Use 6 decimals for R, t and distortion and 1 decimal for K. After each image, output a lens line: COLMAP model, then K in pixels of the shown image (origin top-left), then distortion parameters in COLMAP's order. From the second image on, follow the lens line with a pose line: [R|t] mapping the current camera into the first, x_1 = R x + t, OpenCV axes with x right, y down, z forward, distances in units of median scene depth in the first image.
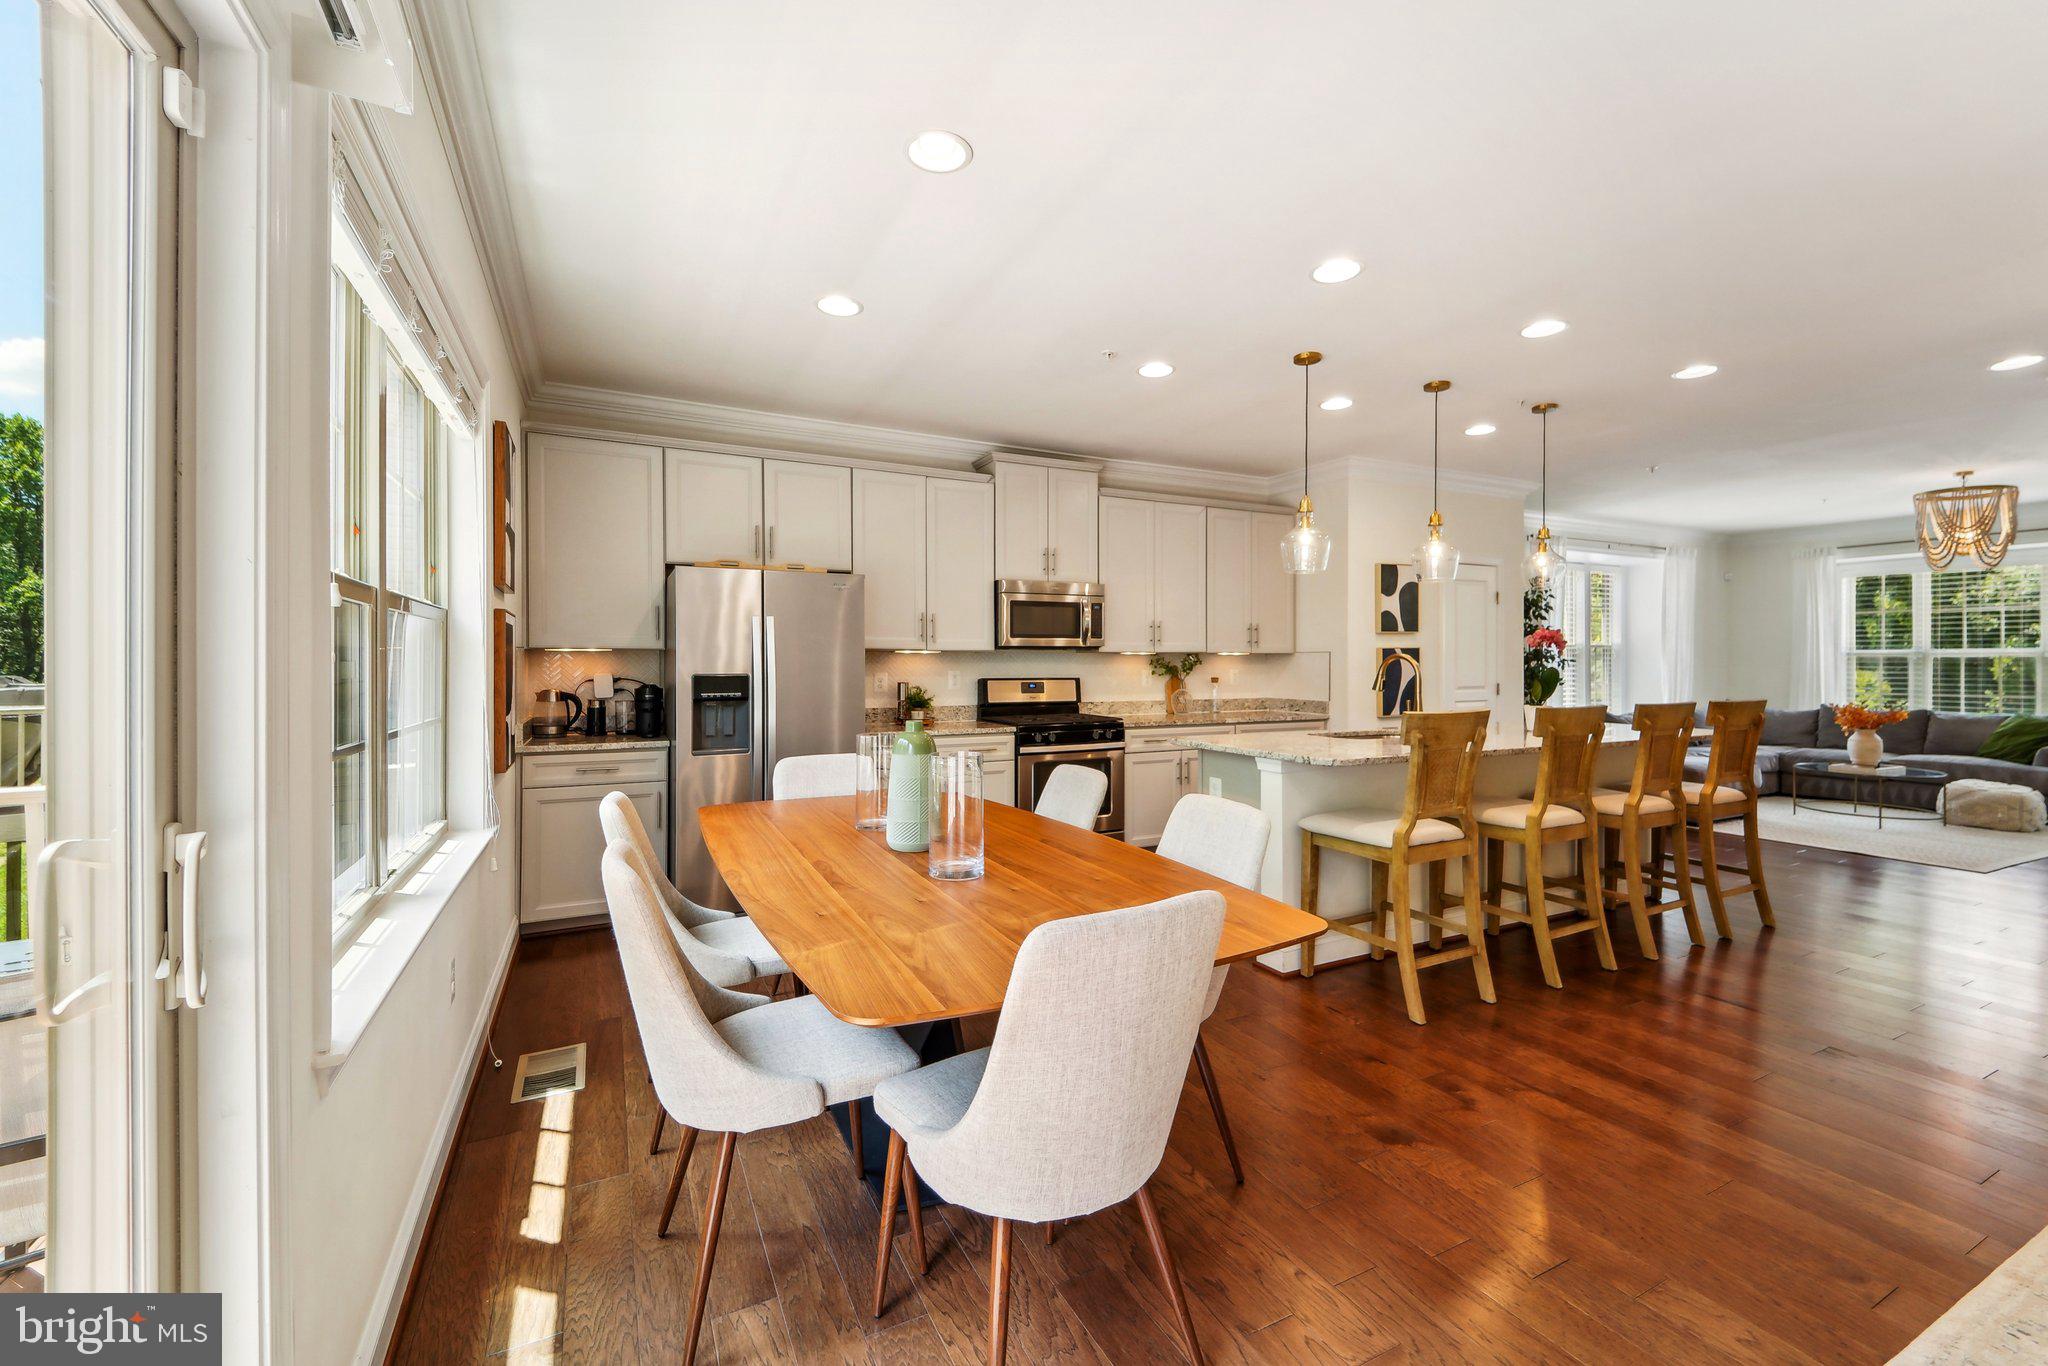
lens RADIAL K [[847.6, 0, 1036.6], [0, 847.6, 670.4], [0, 0, 1]] dist [-0.023606, 0.000803]
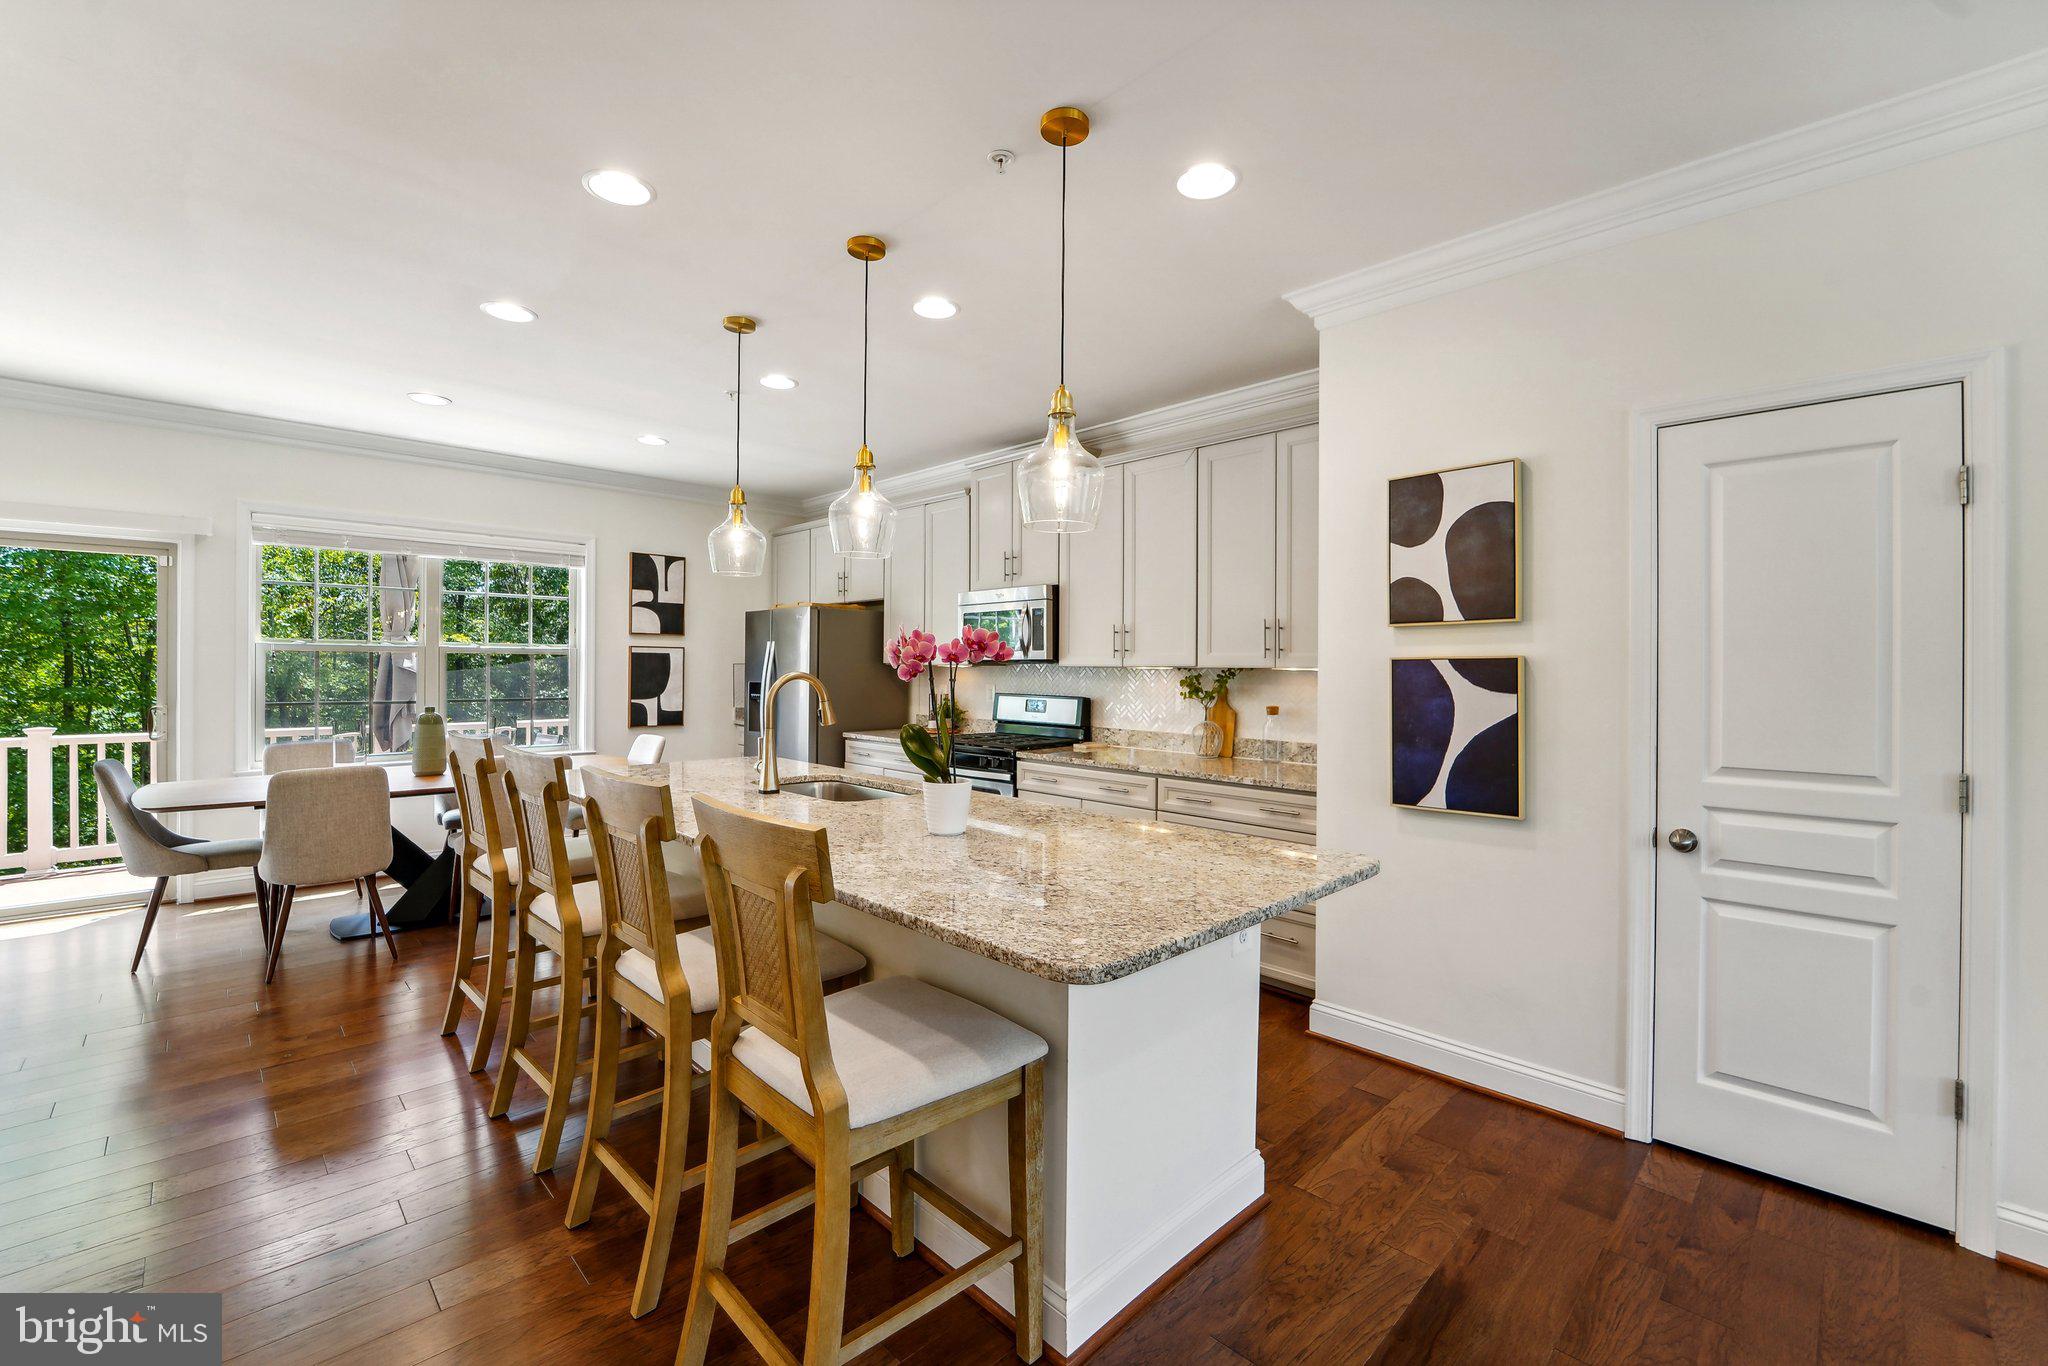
lens RADIAL K [[847.6, 0, 1036.6], [0, 847.6, 670.4], [0, 0, 1]] dist [-0.023606, 0.000803]
pose [[0.294481, 0.007801, -0.955625, 0.787933], [-0.014198, 0.999892, 0.003787, -0.019170], [0.955552, 0.012453, 0.294560, 0.664831]]
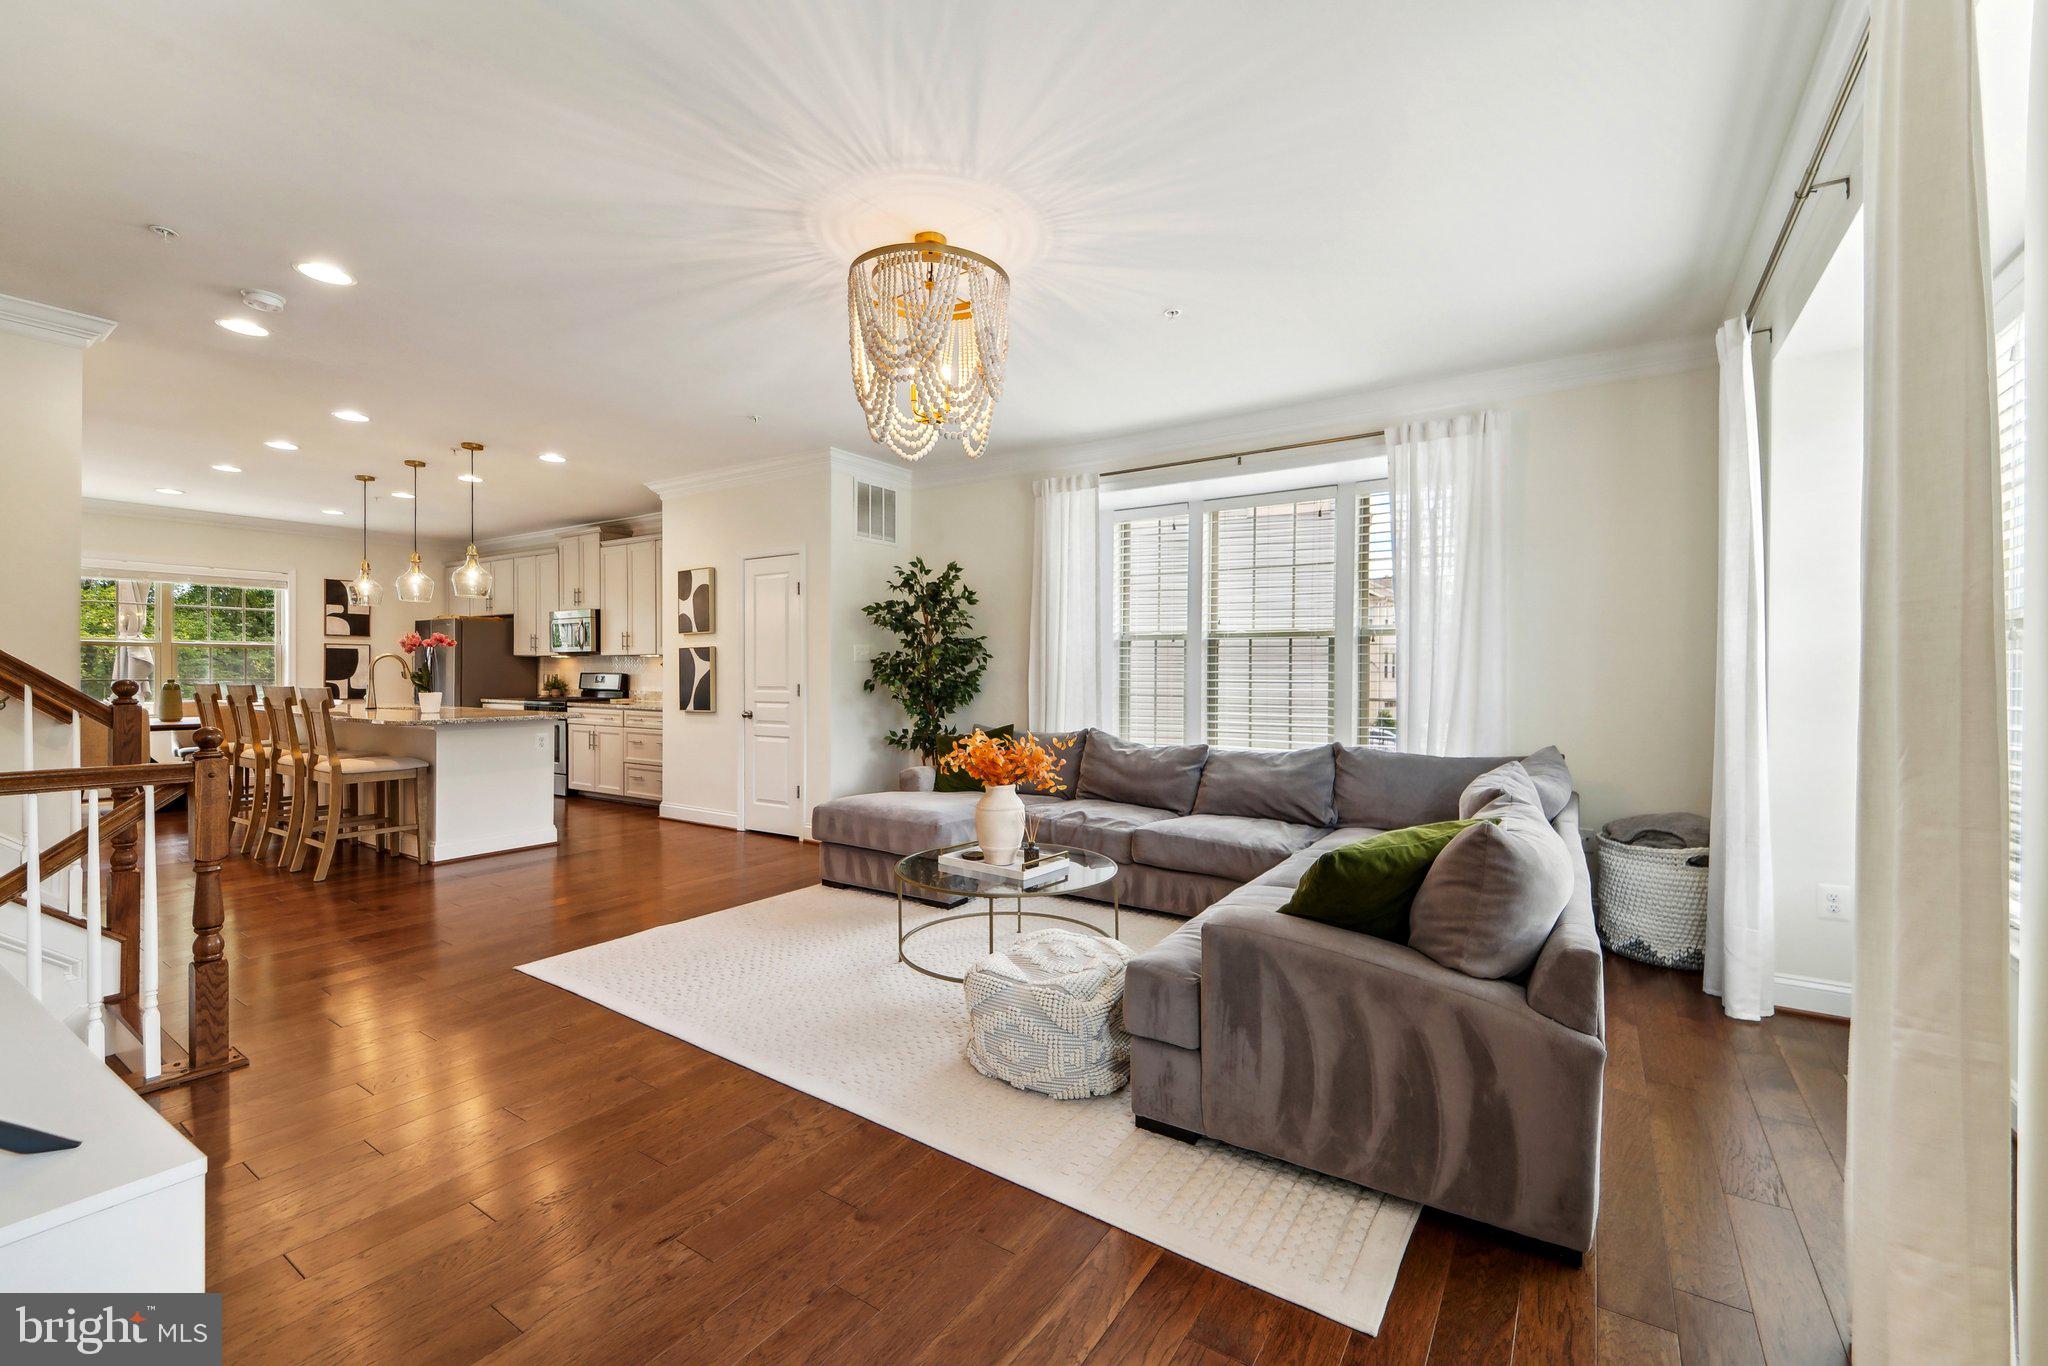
lens RADIAL K [[849.0, 0, 1029.2], [0, 849.0, 678.6], [0, 0, 1]] dist [0.000422, 0.000121]
pose [[0.487493, 0.010202, -0.873067, 1.572434], [-0.011324, 0.999922, 0.005362, 0.001832], [0.873054, 0.007273, 0.487570, 0.847512]]
